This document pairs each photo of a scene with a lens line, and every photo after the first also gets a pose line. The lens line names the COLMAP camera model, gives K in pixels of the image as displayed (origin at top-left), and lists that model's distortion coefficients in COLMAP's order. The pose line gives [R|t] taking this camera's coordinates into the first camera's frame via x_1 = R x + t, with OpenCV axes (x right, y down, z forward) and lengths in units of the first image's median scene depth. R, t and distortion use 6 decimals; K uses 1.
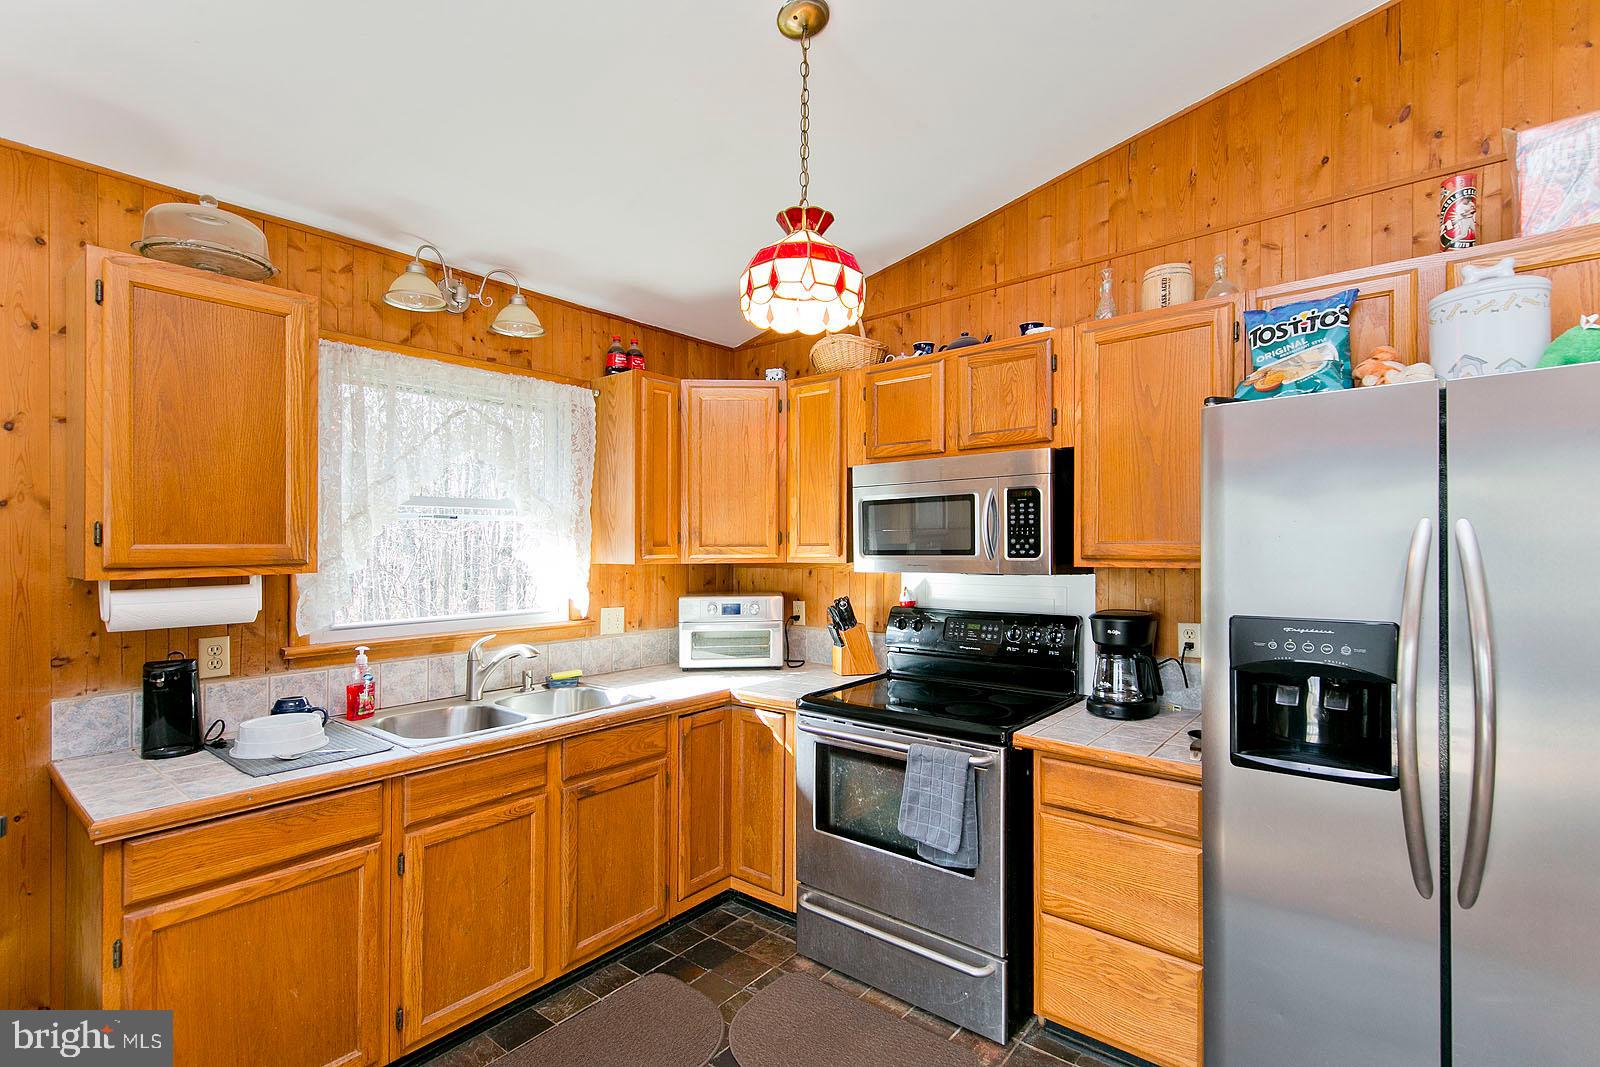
lens RADIAL K [[729.9, 0, 769.8], [0, 729.9, 556.9], [0, 0, 1]] dist [0.016646, -0.004989]
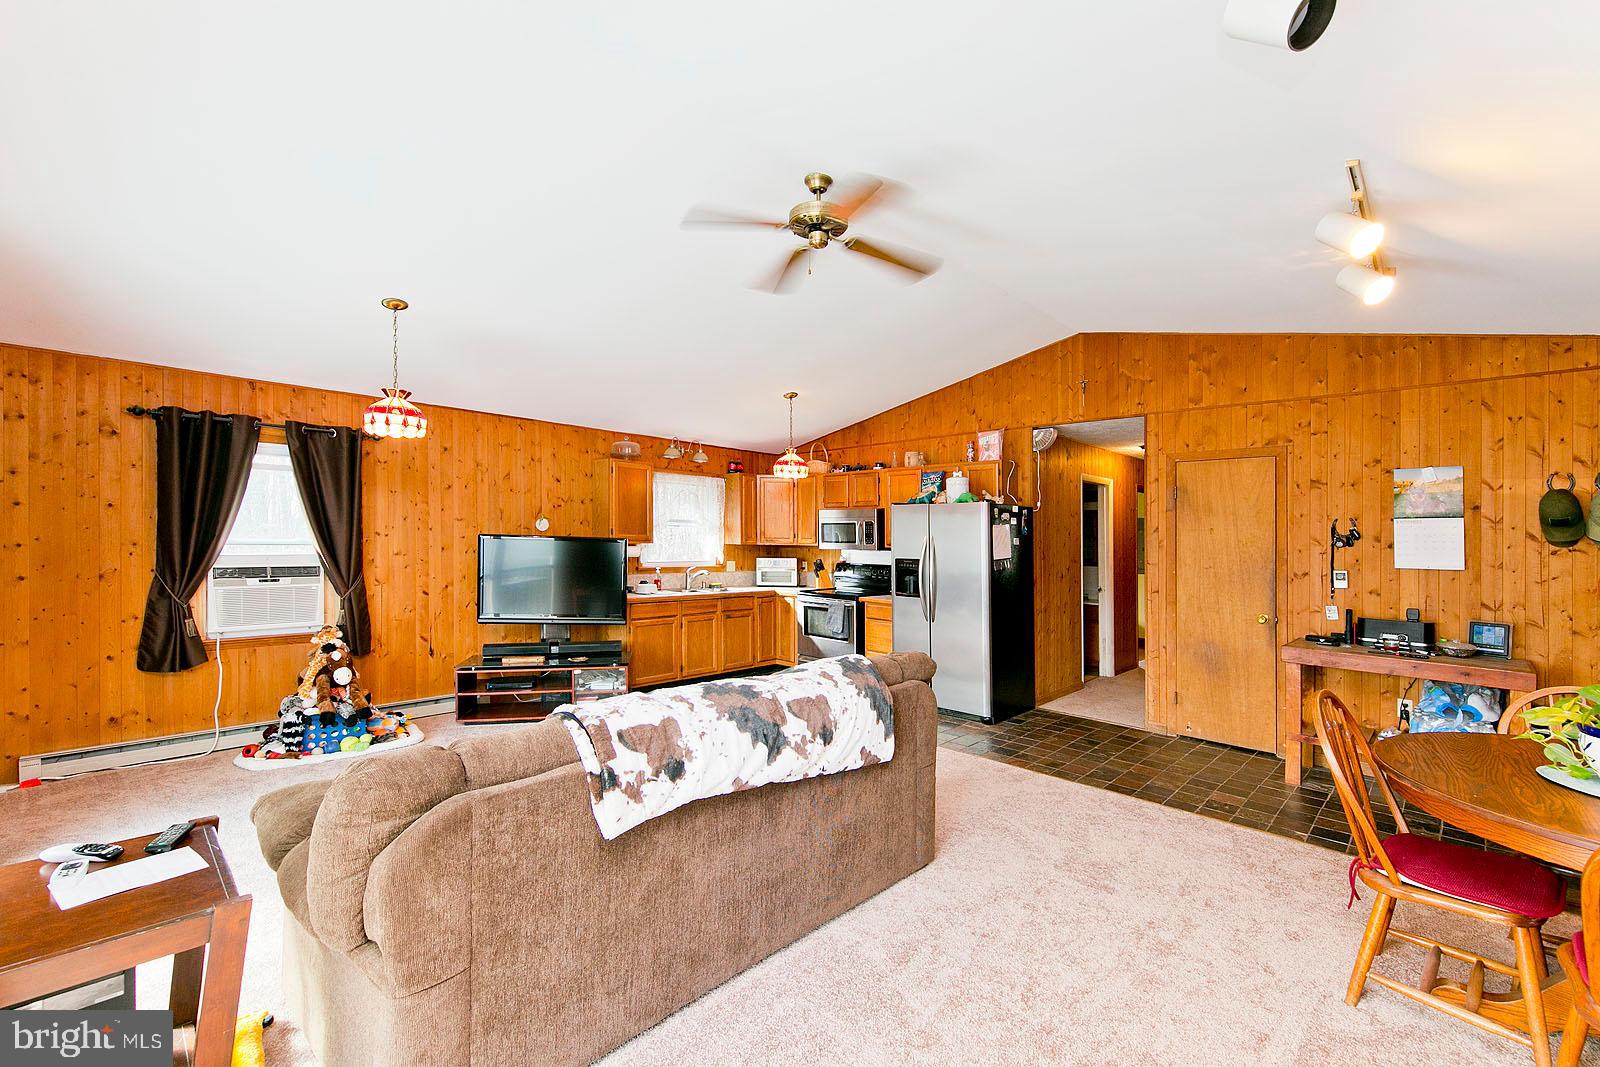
lens RADIAL K [[666.1, 0, 782.1], [0, 666.1, 570.4], [0, 0, 1]] dist [0.015866, -0.006161]
pose [[0.997355, 0.025579, -0.068030, 0.171267], [-0.023400, 0.999194, 0.032629, 0.027887], [0.068809, -0.030951, 0.997150, -1.793080]]
